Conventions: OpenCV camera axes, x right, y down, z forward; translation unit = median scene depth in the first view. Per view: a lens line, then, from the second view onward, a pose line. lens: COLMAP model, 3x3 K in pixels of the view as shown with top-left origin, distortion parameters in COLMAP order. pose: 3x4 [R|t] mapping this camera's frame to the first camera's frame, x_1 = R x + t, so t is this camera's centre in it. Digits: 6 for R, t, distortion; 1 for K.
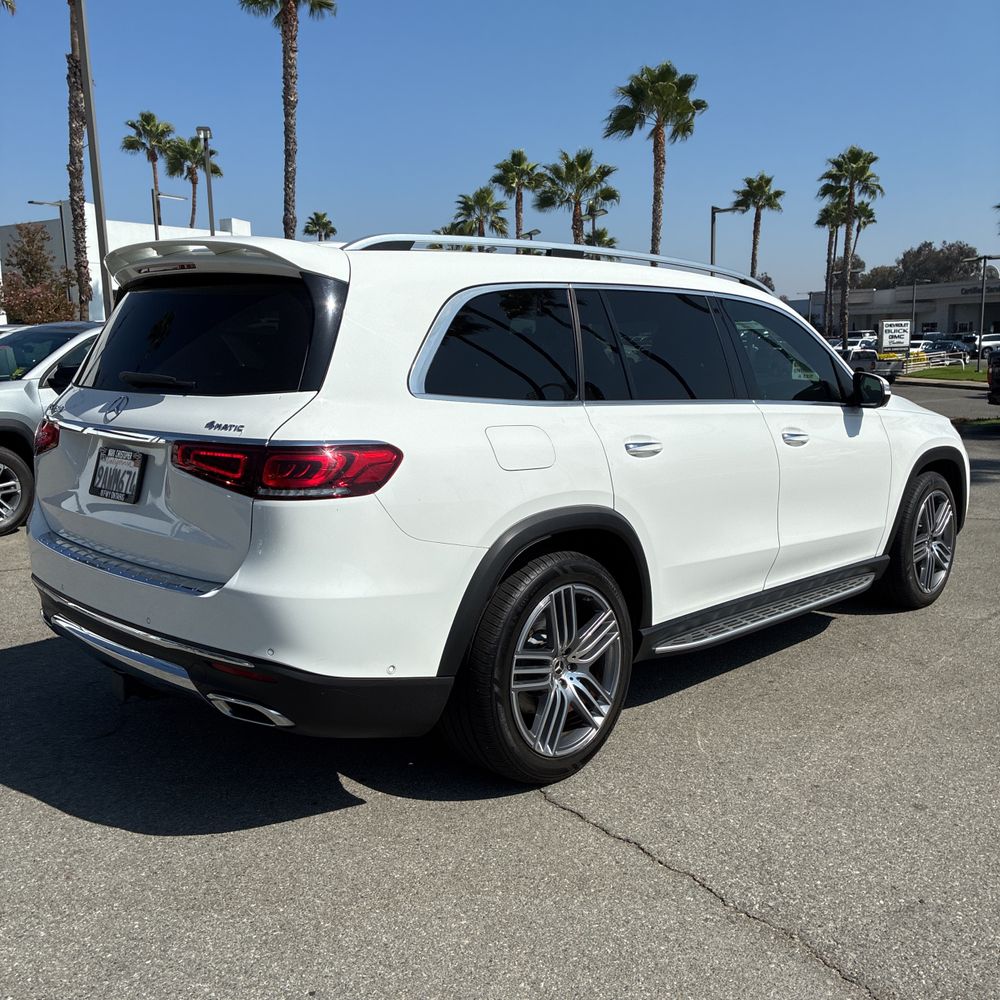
lens RADIAL K [[1018.3, 0, 506.2], [0, 1018.3, 493.0], [0, 0, 1]] dist [0.024381, 0.000000]
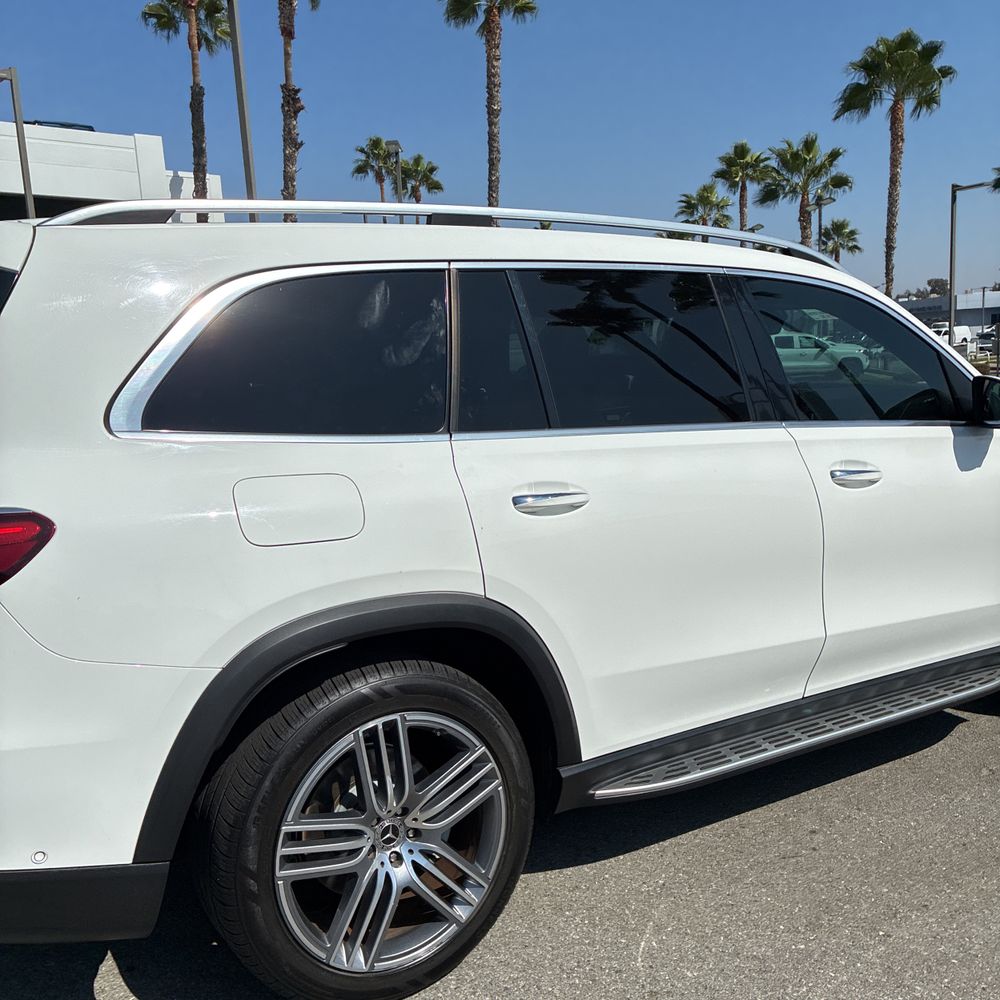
lens RADIAL K [[1018.3, 0, 489.6], [0, 1018.3, 504.6], [0, 0, 1]] dist [0.024381, 0.000000]
pose [[0.970307, 0.003932, -0.241844, 0.187823], [-0.002888, 0.999985, 0.004670, -0.033026], [0.241859, -0.003833, 0.970304, 0.248214]]
